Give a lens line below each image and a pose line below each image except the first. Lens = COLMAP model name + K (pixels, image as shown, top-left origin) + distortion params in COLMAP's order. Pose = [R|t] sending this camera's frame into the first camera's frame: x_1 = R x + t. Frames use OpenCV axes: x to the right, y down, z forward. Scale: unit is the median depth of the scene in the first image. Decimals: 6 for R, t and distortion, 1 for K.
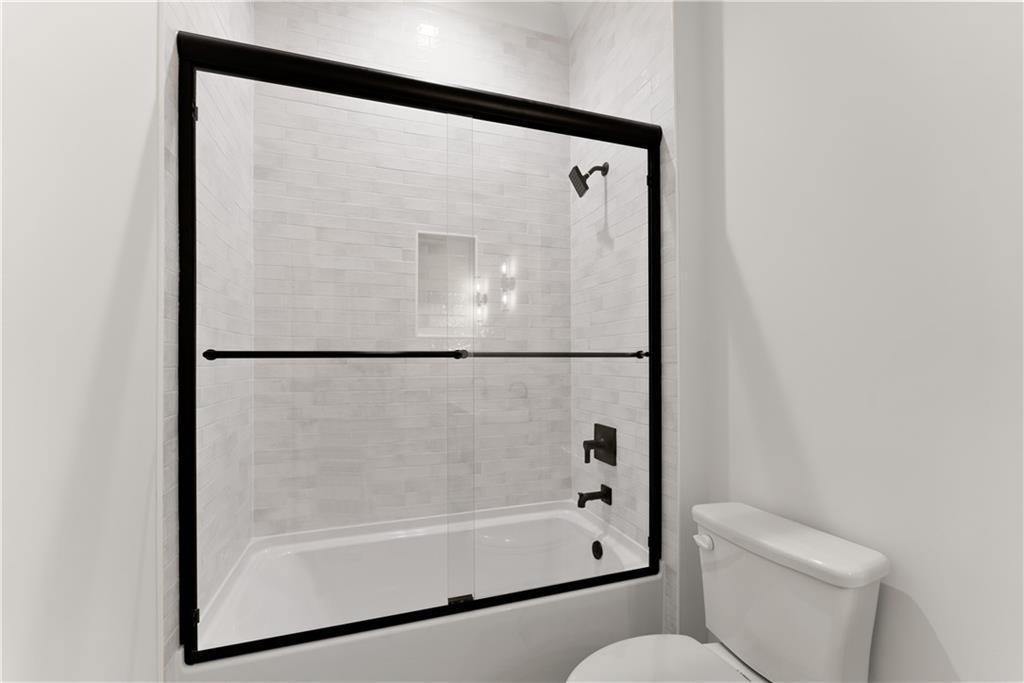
lens RADIAL K [[417.6, 0, 509.6], [0, 417.6, 351.7], [0, 0, 1]] dist [-0.002965, -0.000173]
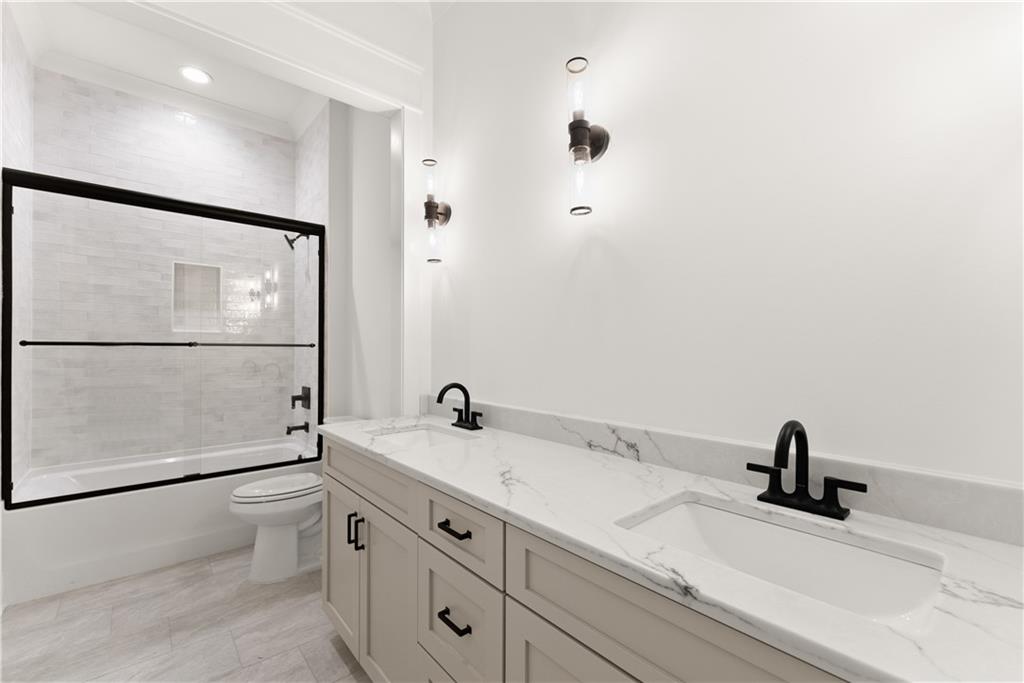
lens RADIAL K [[430.2, 0, 508.1], [0, 430.2, 343.7], [0, 0, 1]] dist [0.000080, 0.000413]
pose [[0.926007, 0.012247, 0.377309, 0.331756], [-0.015988, 0.999849, 0.006784, -0.023151], [-0.377169, -0.012315, 0.926063, -0.946269]]
